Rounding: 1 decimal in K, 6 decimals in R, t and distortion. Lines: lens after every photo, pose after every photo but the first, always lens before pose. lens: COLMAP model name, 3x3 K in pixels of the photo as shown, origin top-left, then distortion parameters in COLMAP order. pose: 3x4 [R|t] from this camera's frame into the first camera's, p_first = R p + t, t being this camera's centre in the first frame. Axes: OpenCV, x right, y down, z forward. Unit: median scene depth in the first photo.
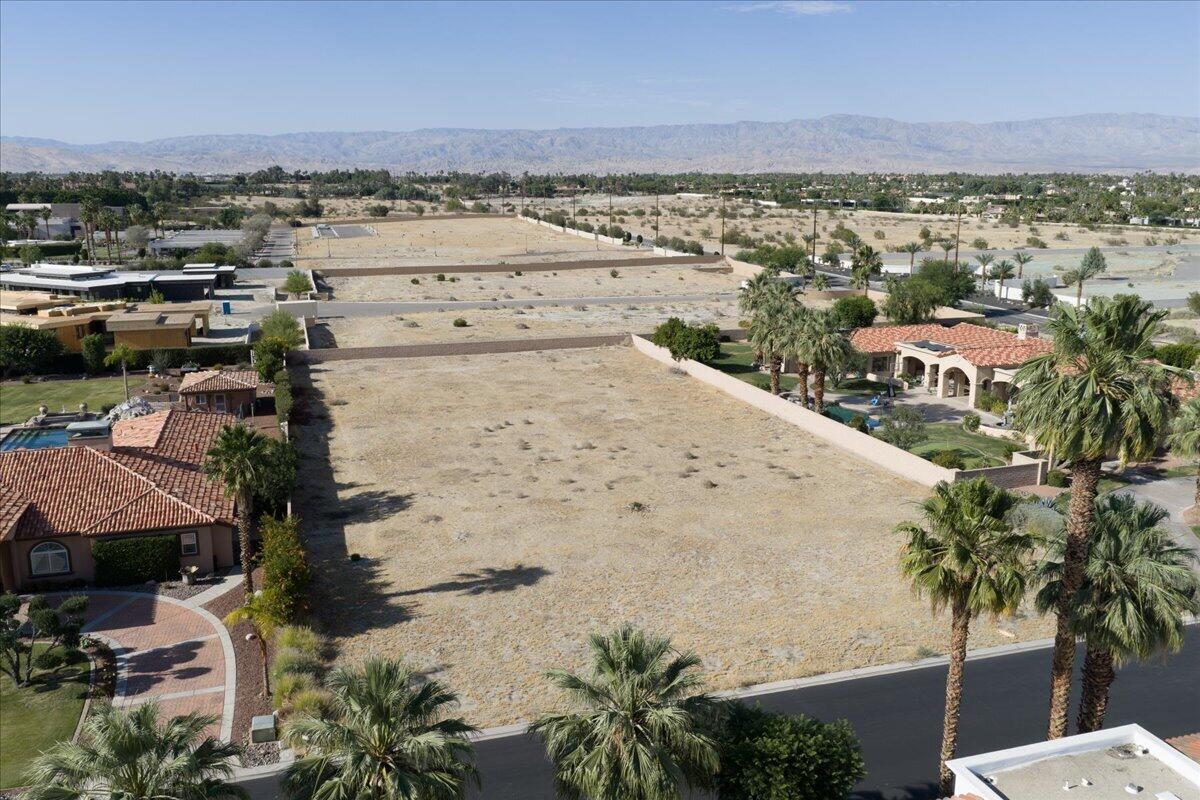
lens RADIAL K [[987.0, 0, 600.6], [0, 987.0, 403.0], [0, 0, 1]] dist [0.021190, -0.031062]
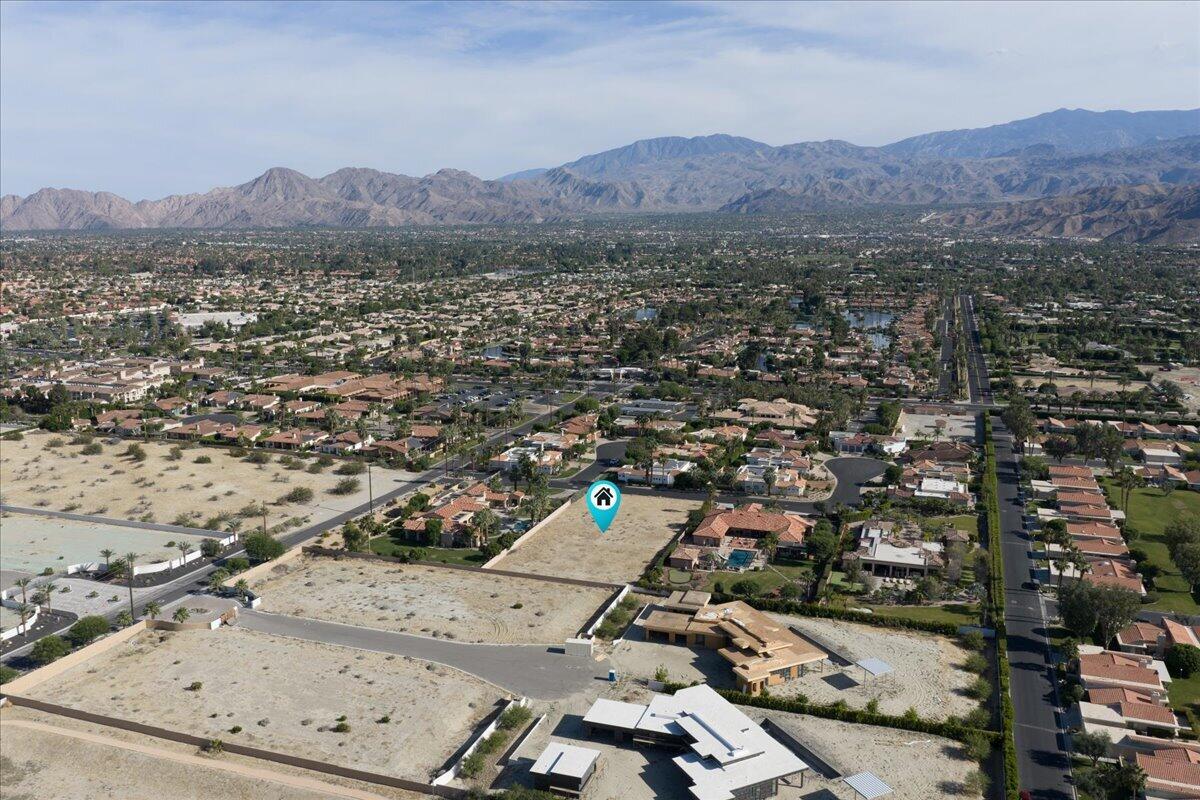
lens RADIAL K [[987.0, 0, 602.6], [0, 987.0, 399.8], [0, 0, 1]] dist [0.021190, -0.031062]
pose [[-0.803620, -0.107360, 0.585380, -1.007517], [0.132450, 0.926664, 0.351781, -0.817555], [-0.580218, 0.360232, -0.730466, 1.696361]]
